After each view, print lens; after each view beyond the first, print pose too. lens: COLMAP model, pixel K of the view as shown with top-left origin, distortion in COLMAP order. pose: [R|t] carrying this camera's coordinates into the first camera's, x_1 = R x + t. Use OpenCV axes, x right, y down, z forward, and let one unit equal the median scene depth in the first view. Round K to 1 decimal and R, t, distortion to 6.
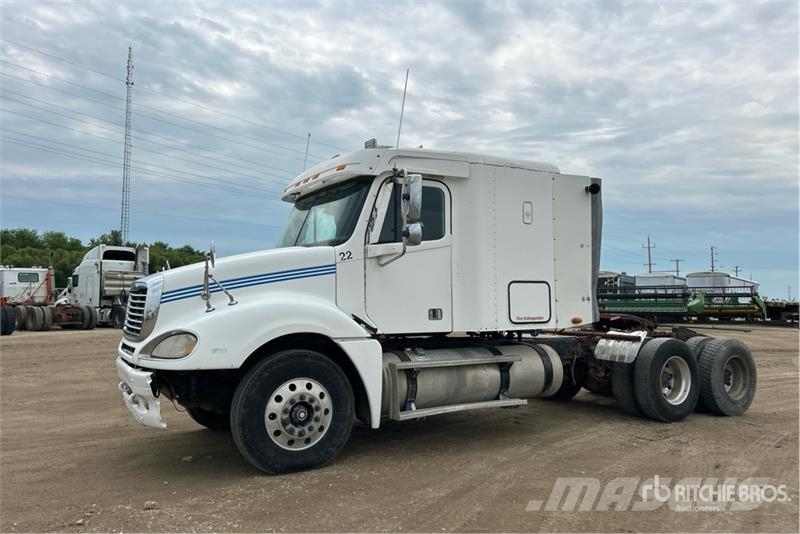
lens RADIAL K [[619.3, 0, 416.3], [0, 619.3, 255.7], [0, 0, 1]] dist [0.060714, -0.078066]
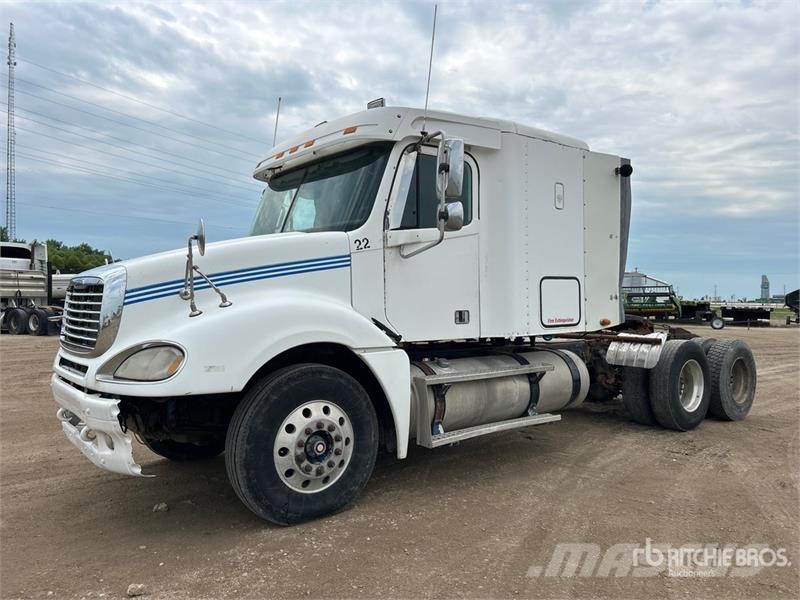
lens RADIAL K [[616.3, 0, 406.4], [0, 616.3, 299.3], [0, 0, 1]] dist [0.057980, -0.063130]
pose [[0.991676, -0.004690, 0.128676, -0.144783], [-0.004081, 0.997690, 0.067812, 0.015608], [-0.128697, -0.067772, 0.989365, 0.196688]]
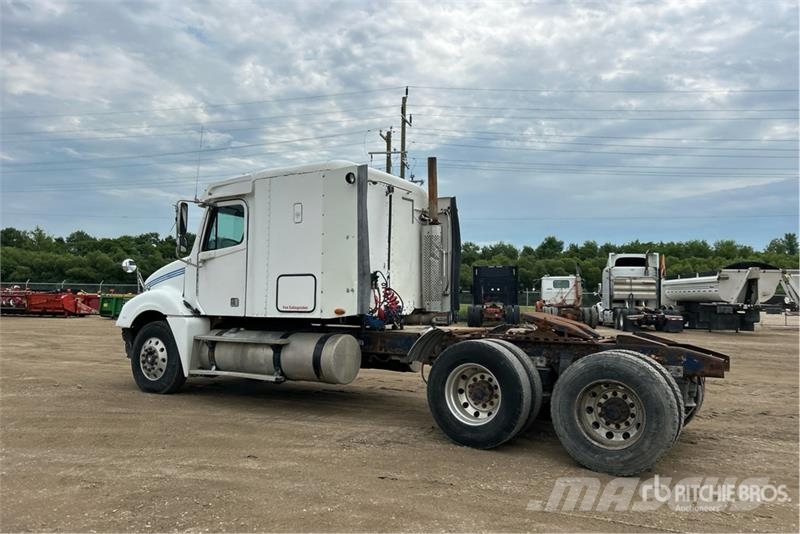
lens RADIAL K [[638.9, 0, 421.9], [0, 638.9, 265.9], [0, 0, 1]] dist [-0.047324, -0.002710]
pose [[0.475791, -0.044094, -0.878452, 1.369567], [0.047403, 0.998577, -0.024449, 0.068076], [0.878280, -0.030009, 0.477204, 0.692990]]
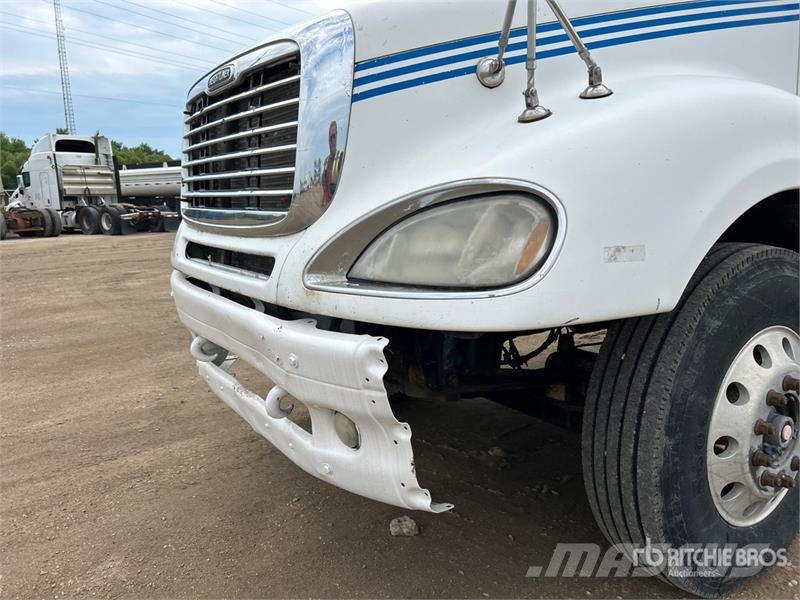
lens RADIAL K [[616.3, 0, 406.4], [0, 616.3, 299.3], [0, 0, 1]] dist [0.057980, -0.063130]
pose [[0.998493, -0.041219, 0.036240, -0.330114], [0.031737, 0.972321, 0.231484, 0.082755], [-0.044779, -0.229985, 0.972164, 0.574866]]
